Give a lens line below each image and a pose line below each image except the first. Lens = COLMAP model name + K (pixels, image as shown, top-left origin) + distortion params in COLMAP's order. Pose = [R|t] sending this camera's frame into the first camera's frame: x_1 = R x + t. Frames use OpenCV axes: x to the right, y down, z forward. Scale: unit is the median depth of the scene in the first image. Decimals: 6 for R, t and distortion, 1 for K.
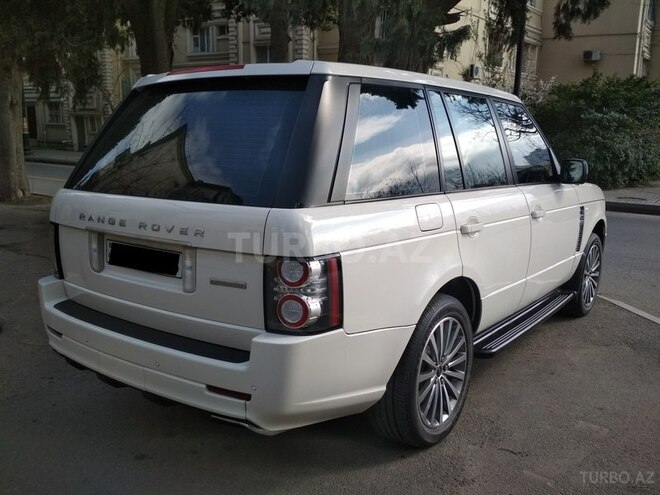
lens RADIAL K [[586.4, 0, 332.4], [0, 586.4, 248.3], [0, 0, 1]] dist [0.099094, -0.193182]
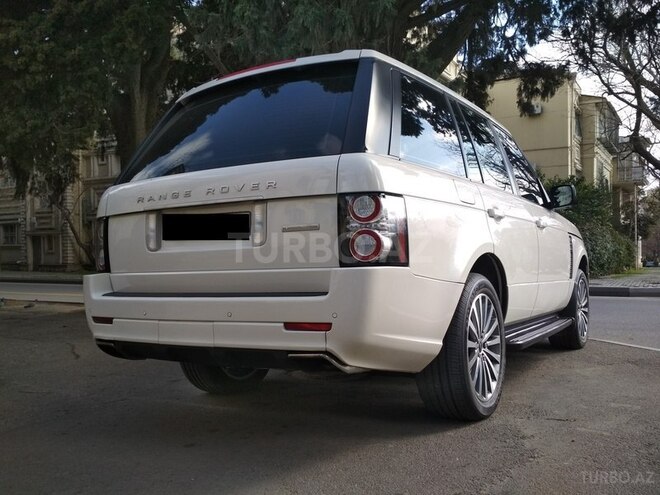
lens RADIAL K [[586.4, 0, 332.4], [0, 586.4, 248.3], [0, 0, 1]] dist [0.099094, -0.193182]
pose [[0.996193, -0.029587, 0.081999, -0.163743], [0.045754, 0.978121, -0.202941, 0.247179], [-0.074201, 0.205920, 0.975752, -0.029087]]
